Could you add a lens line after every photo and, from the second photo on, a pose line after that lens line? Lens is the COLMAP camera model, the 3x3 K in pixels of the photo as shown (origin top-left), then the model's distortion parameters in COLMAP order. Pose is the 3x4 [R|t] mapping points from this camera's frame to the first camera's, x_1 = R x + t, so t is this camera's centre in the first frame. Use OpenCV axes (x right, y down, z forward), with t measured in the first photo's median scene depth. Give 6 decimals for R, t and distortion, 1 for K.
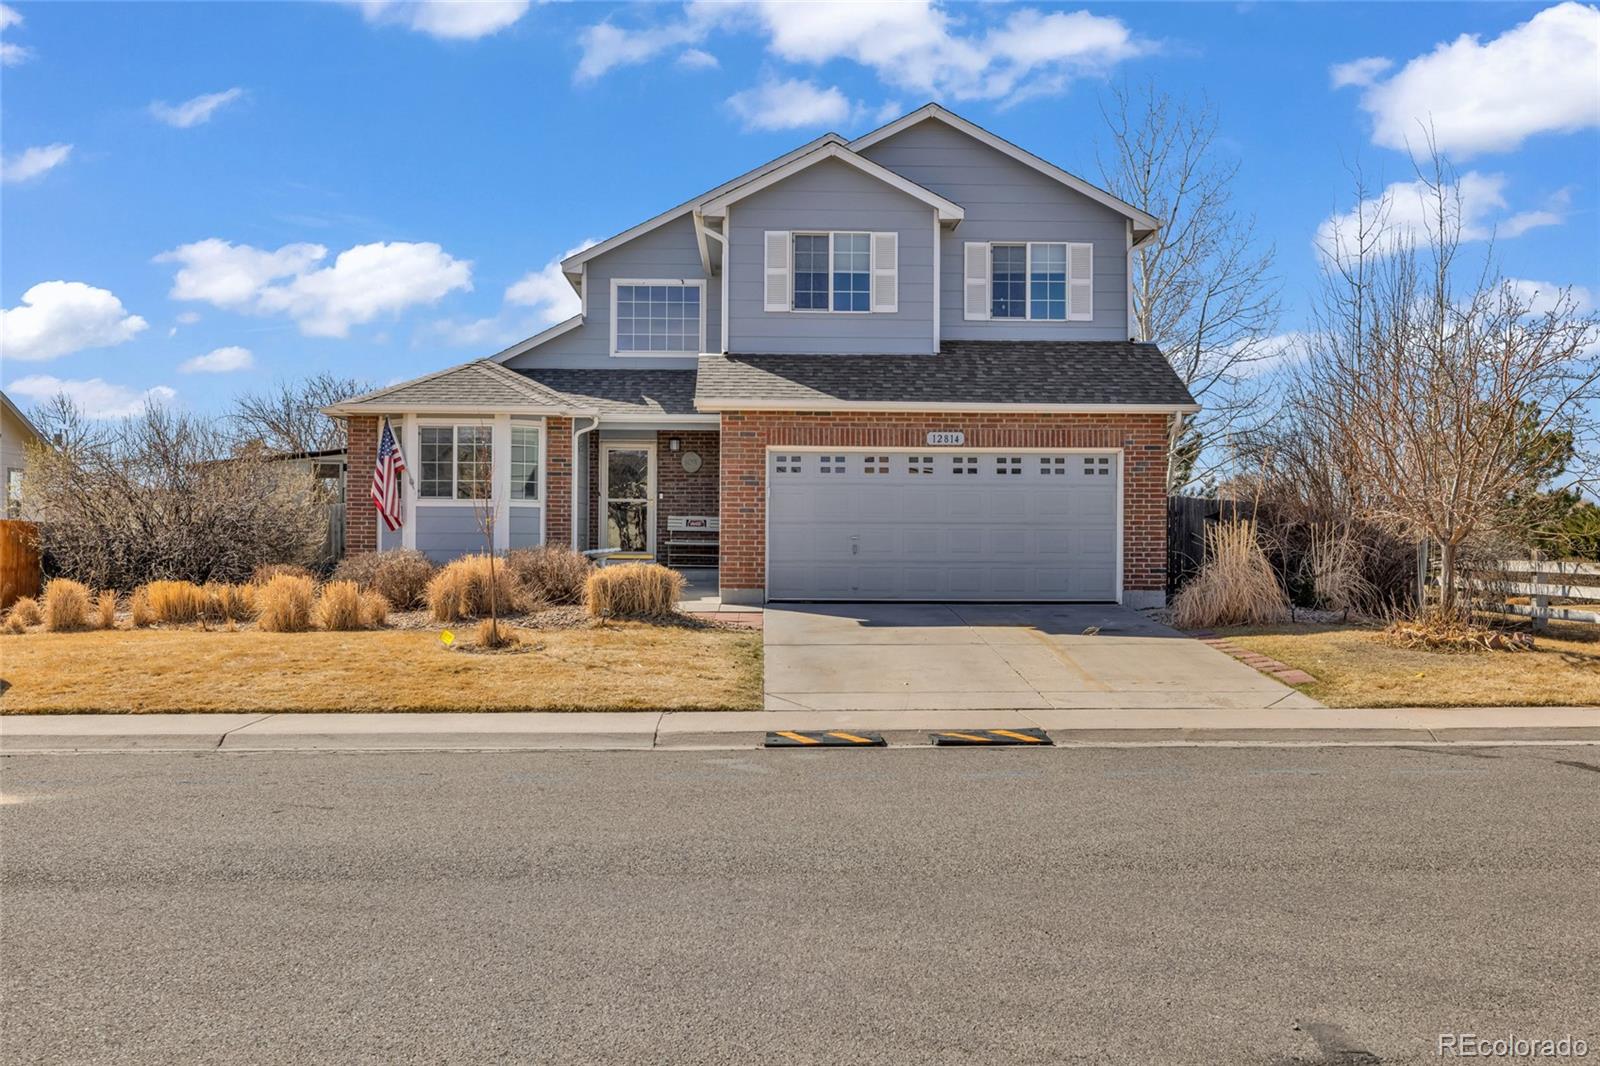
lens RADIAL K [[2580.2, 0, 798.5], [0, 2580.2, 536.1], [0, 0, 1]] dist [-0.026200, 0.000000]
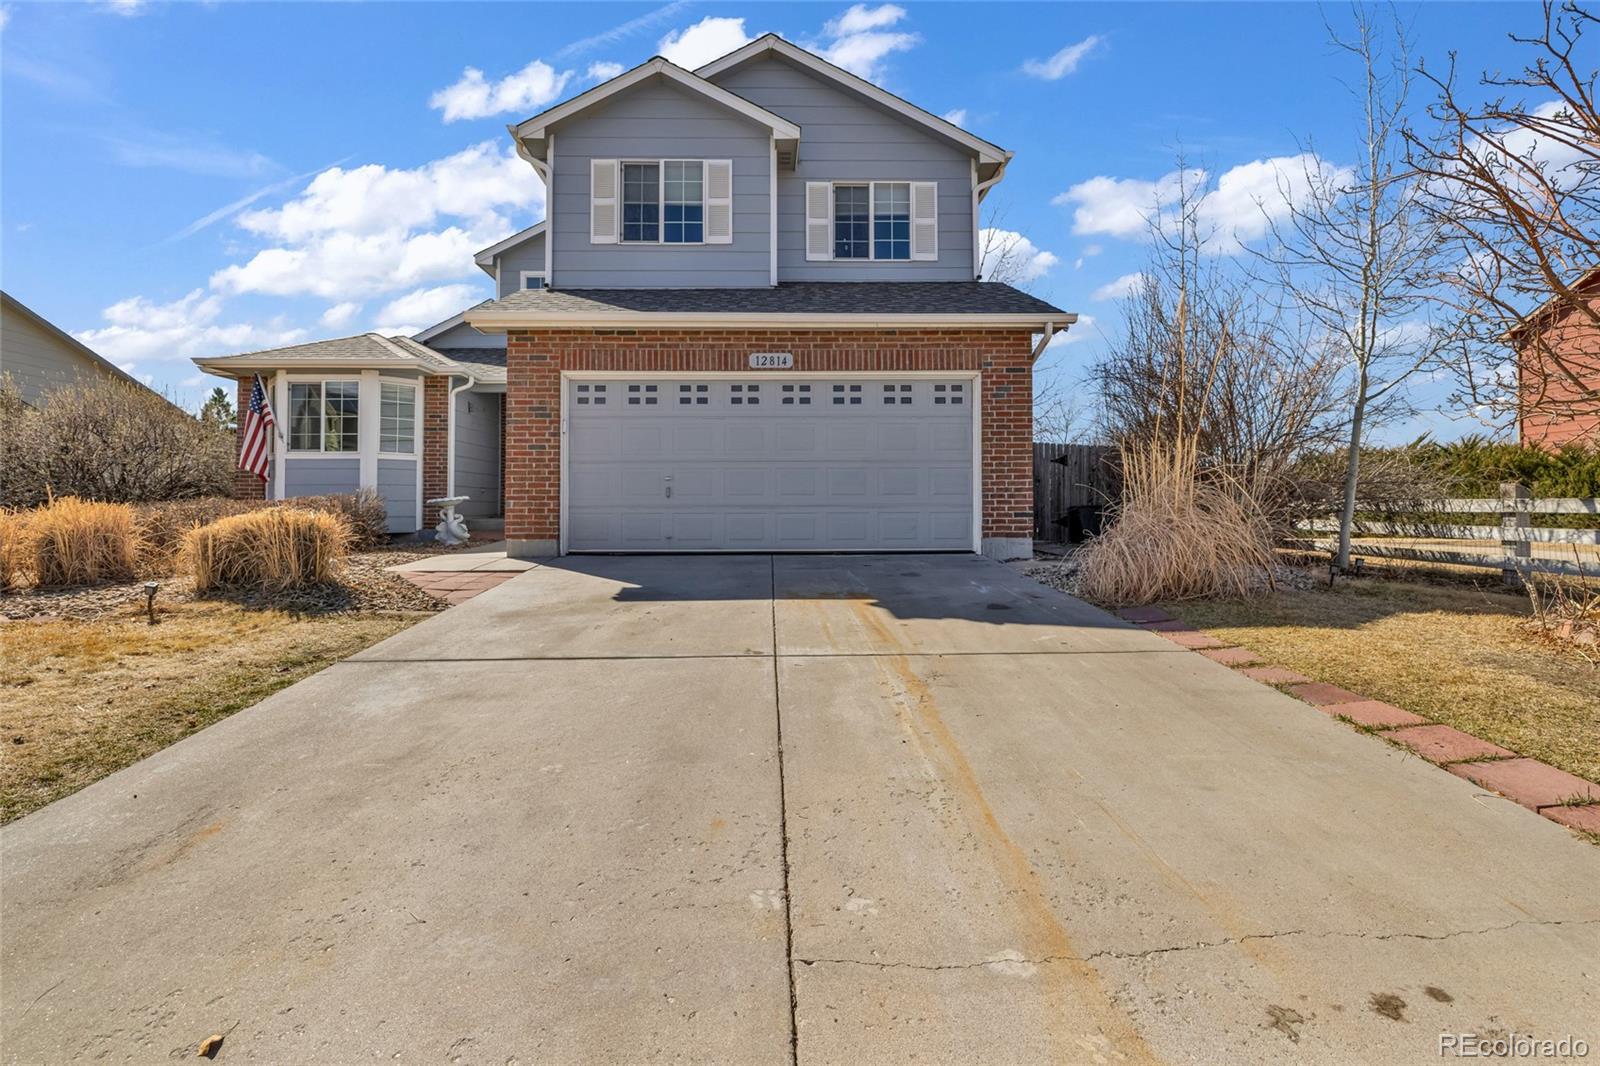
lens RADIAL K [[700.7, 0, 806.9], [0, 700.7, 520.4], [0, 0, 1]] dist [-0.000581, 0.000095]
pose [[0.999579, -0.007692, -0.027967, 0.072326], [0.008146, 0.999836, 0.016184, 0.010789], [0.027838, -0.016405, 0.999478, 0.743289]]
